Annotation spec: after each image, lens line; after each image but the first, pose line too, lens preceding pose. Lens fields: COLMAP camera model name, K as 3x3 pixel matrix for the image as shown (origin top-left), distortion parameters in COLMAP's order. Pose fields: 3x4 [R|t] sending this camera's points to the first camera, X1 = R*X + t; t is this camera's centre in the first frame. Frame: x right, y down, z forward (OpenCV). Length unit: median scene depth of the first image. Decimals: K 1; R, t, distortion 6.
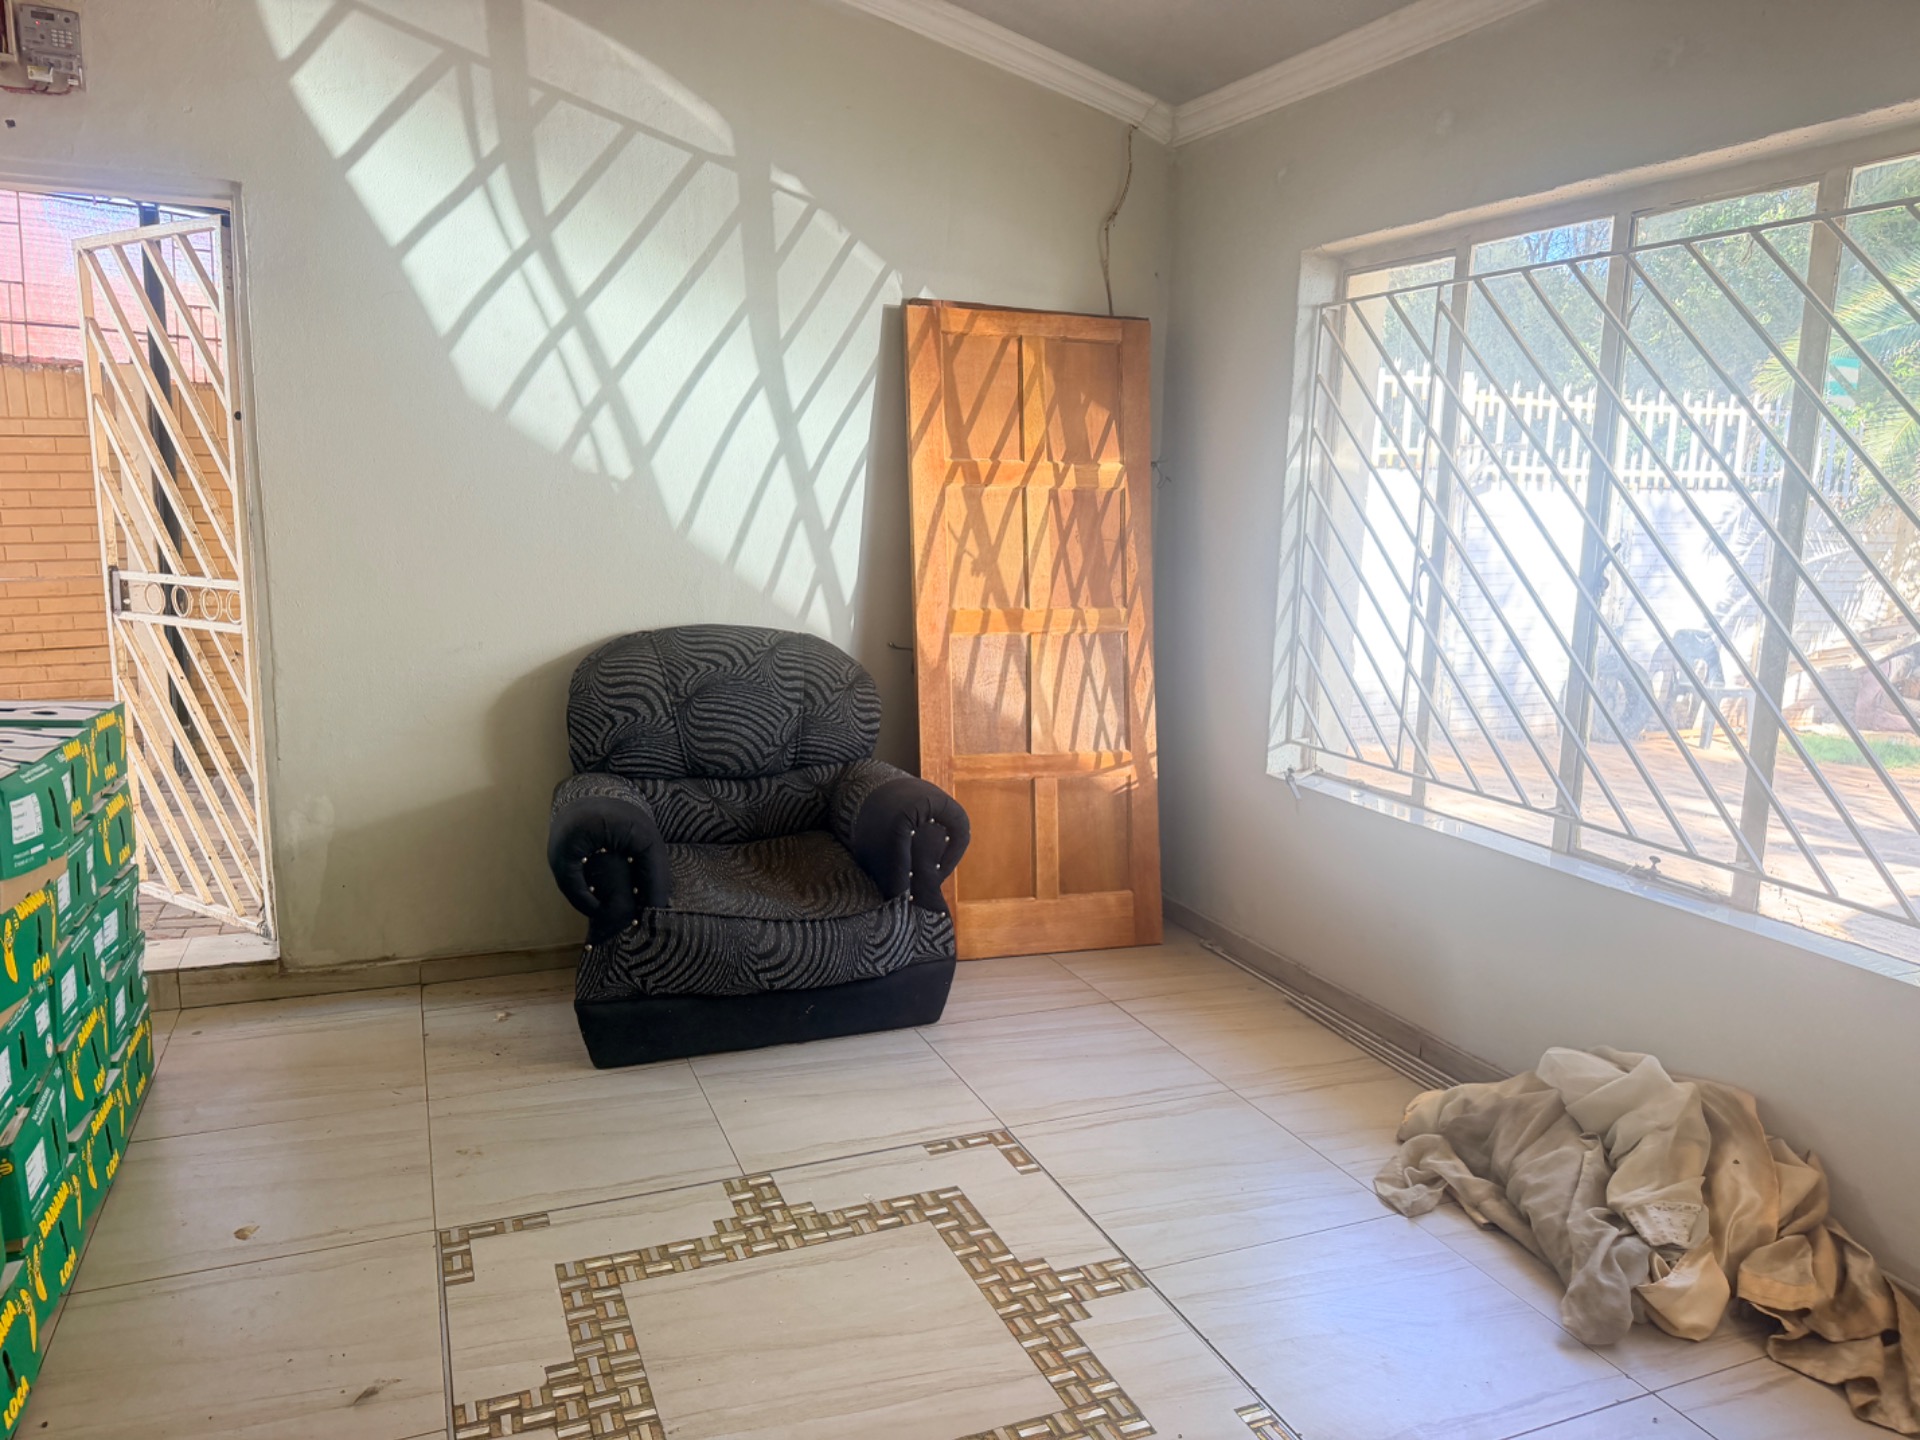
lens RADIAL K [[1357.5, 0, 957.3], [0, 1357.5, 721.7], [0, 0, 1]] dist [-0.004787, -0.003321]
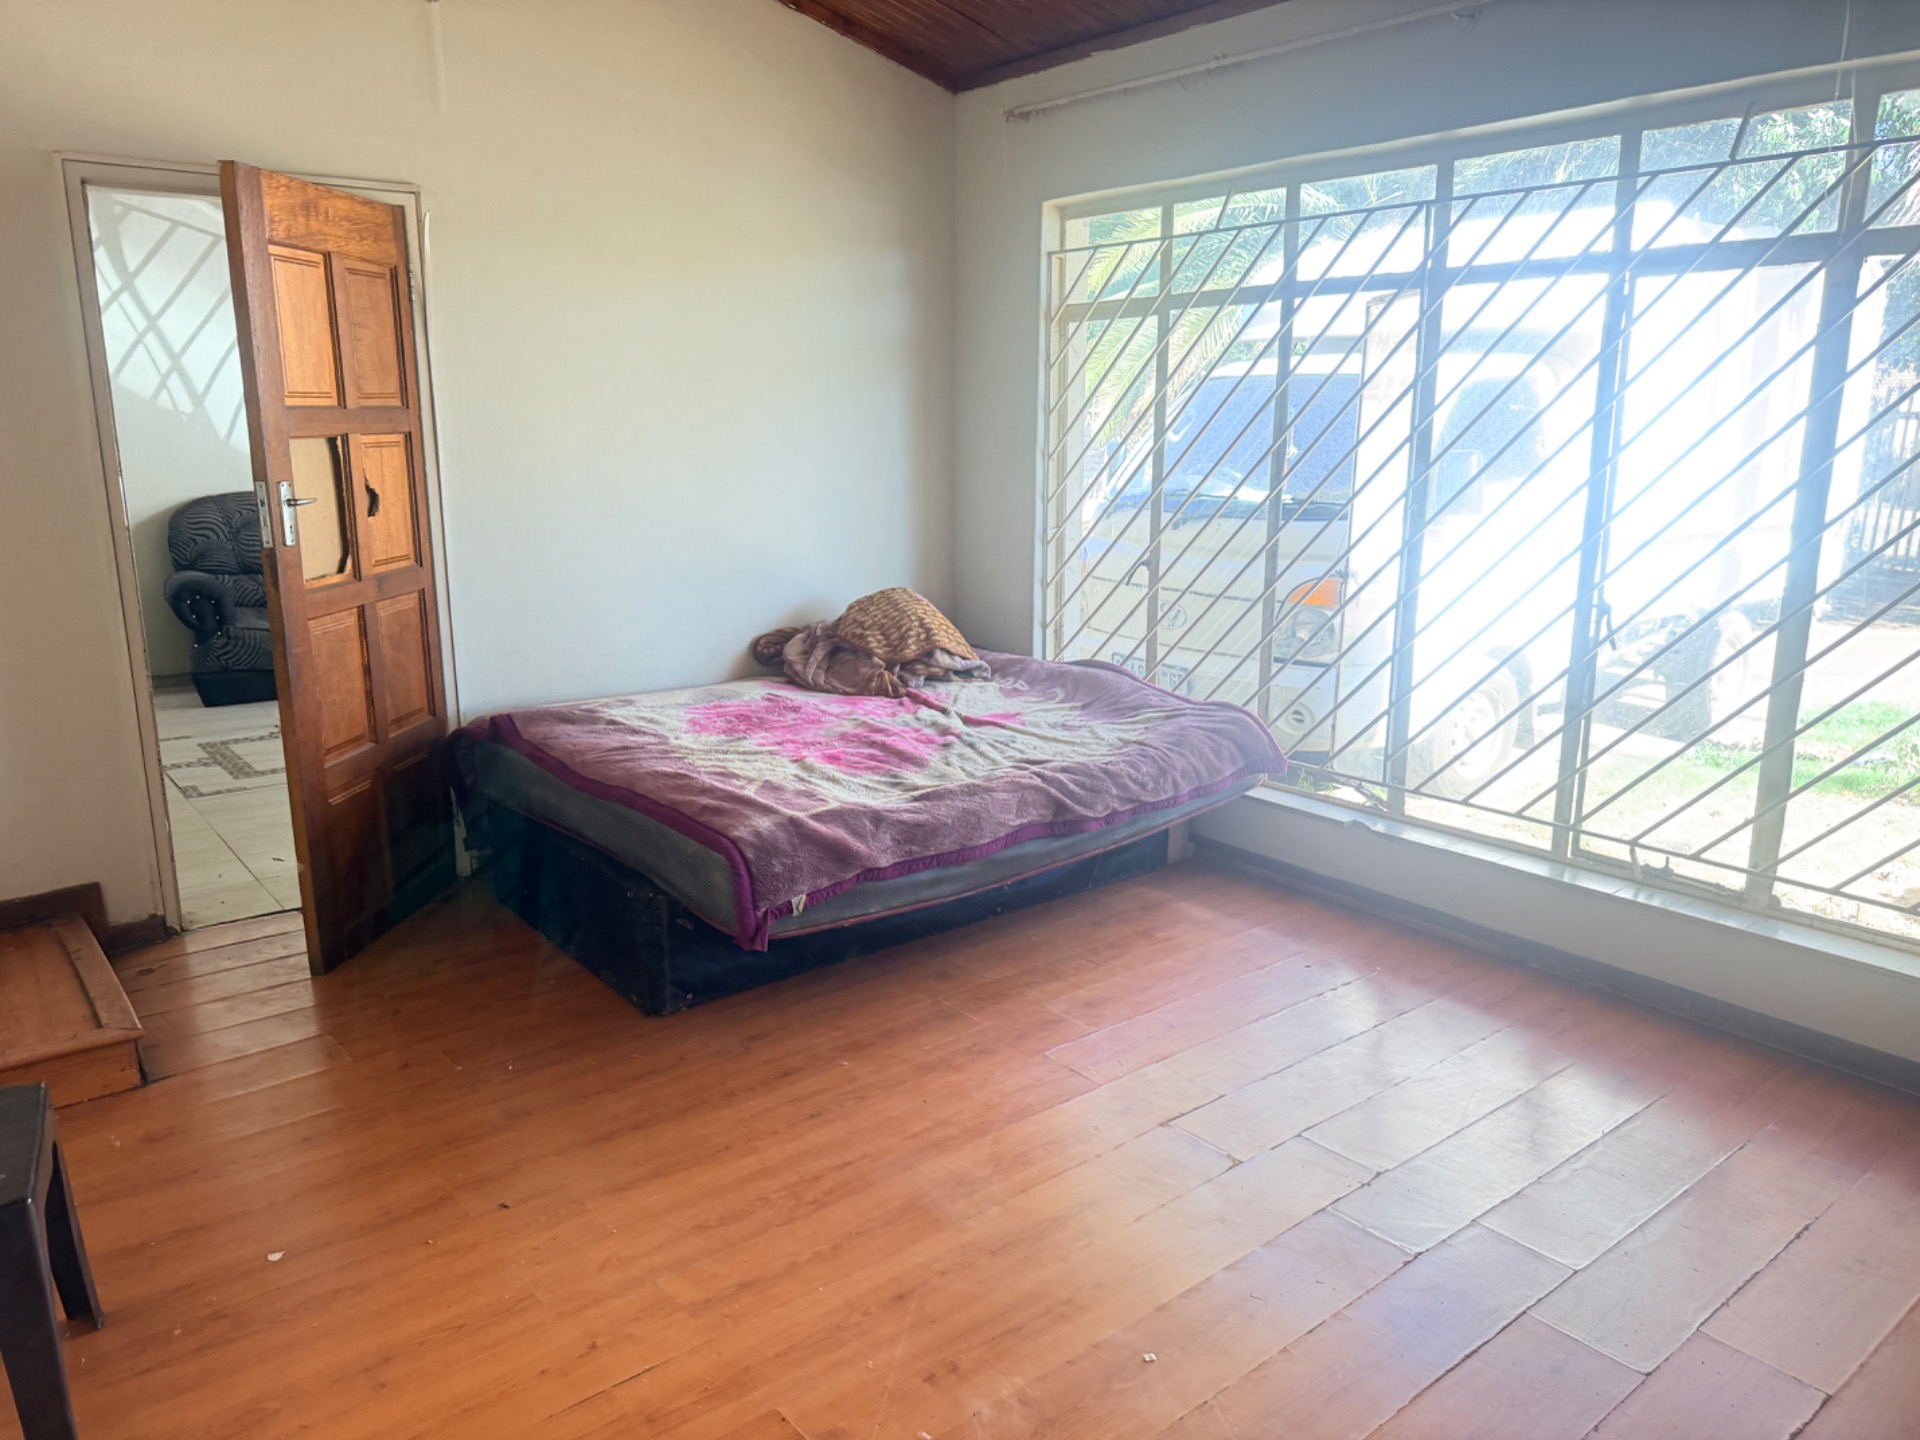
lens RADIAL K [[1357.5, 0, 958.7], [0, 1357.5, 727.1], [0, 0, 1]] dist [-0.004787, -0.003321]
pose [[0.958838, -0.078688, 0.272835, 0.233833], [0.062940, 0.995832, 0.066015, 0.200724], [-0.276892, -0.046126, 0.959793, -1.134327]]
